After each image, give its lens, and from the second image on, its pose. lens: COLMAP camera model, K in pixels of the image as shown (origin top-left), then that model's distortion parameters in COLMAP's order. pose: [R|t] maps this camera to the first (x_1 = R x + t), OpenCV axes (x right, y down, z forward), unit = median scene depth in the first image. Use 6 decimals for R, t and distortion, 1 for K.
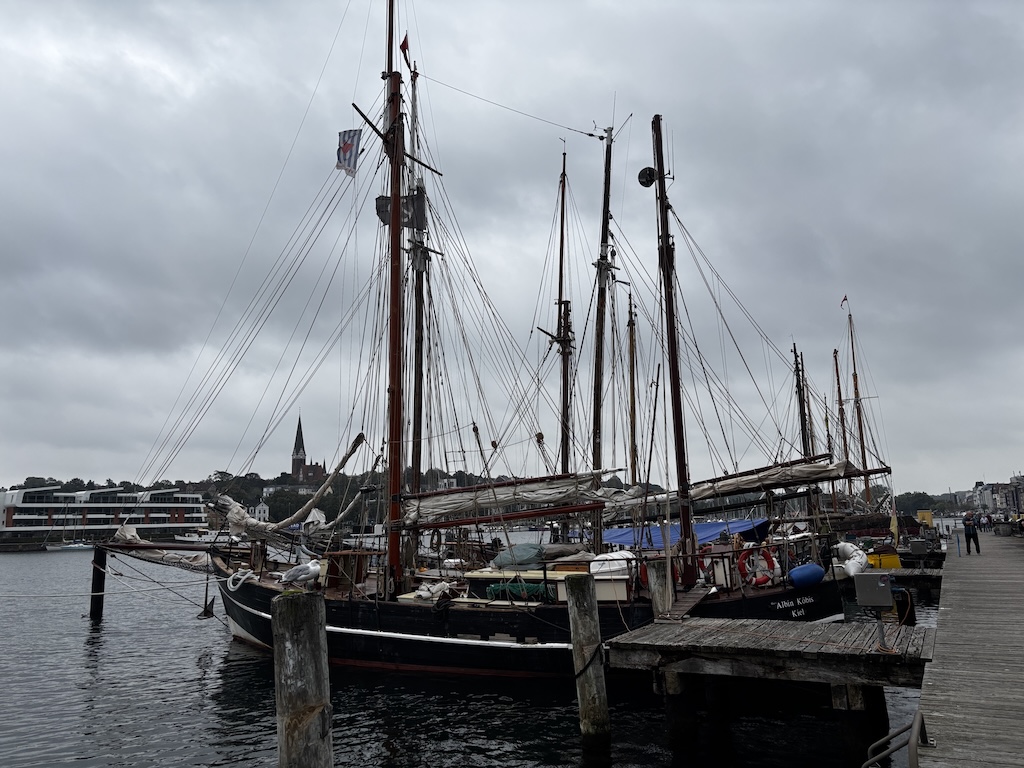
lens RADIAL K [[767.1, 0, 512.0], [0, 767.1, 384.0], [0, 0, 1]] dist [0.004270, 0.001264]
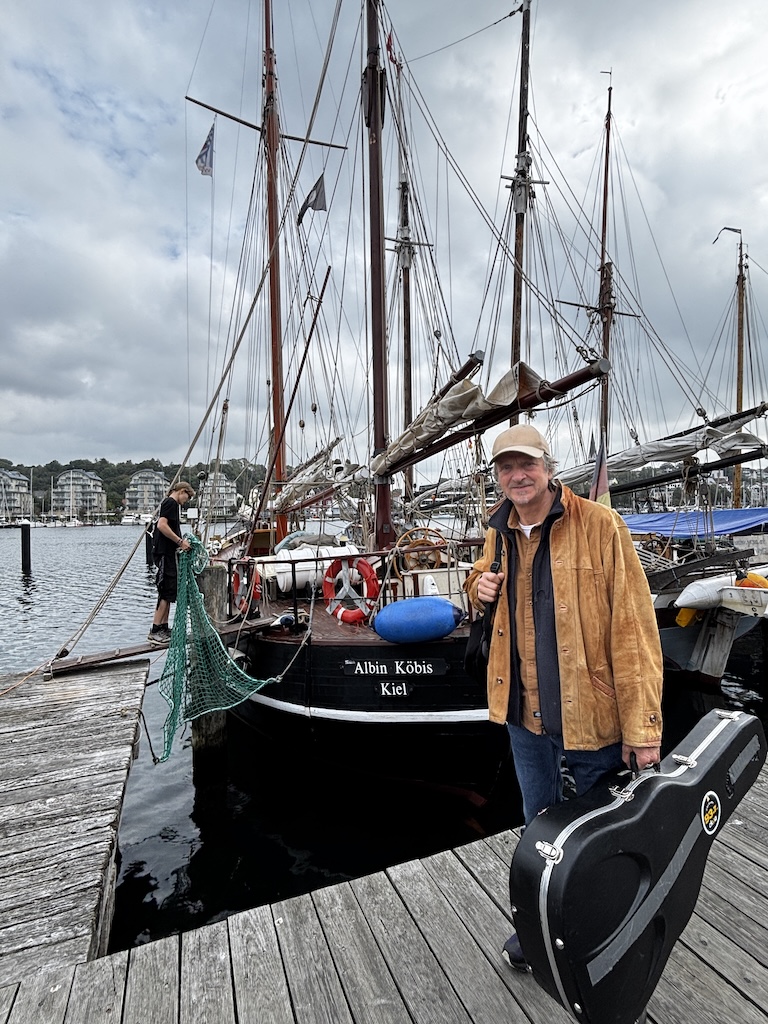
lens RADIAL K [[492.6, 0, 384.0], [0, 492.6, 512.0], [0, 0, 1]] dist [-0.002304, -0.000305]
pose [[0.779149, 0.024030, -0.626378, 0.289043], [0.105543, 0.979969, 0.168881, 0.066024], [0.617889, -0.197693, 0.761006, 0.394735]]
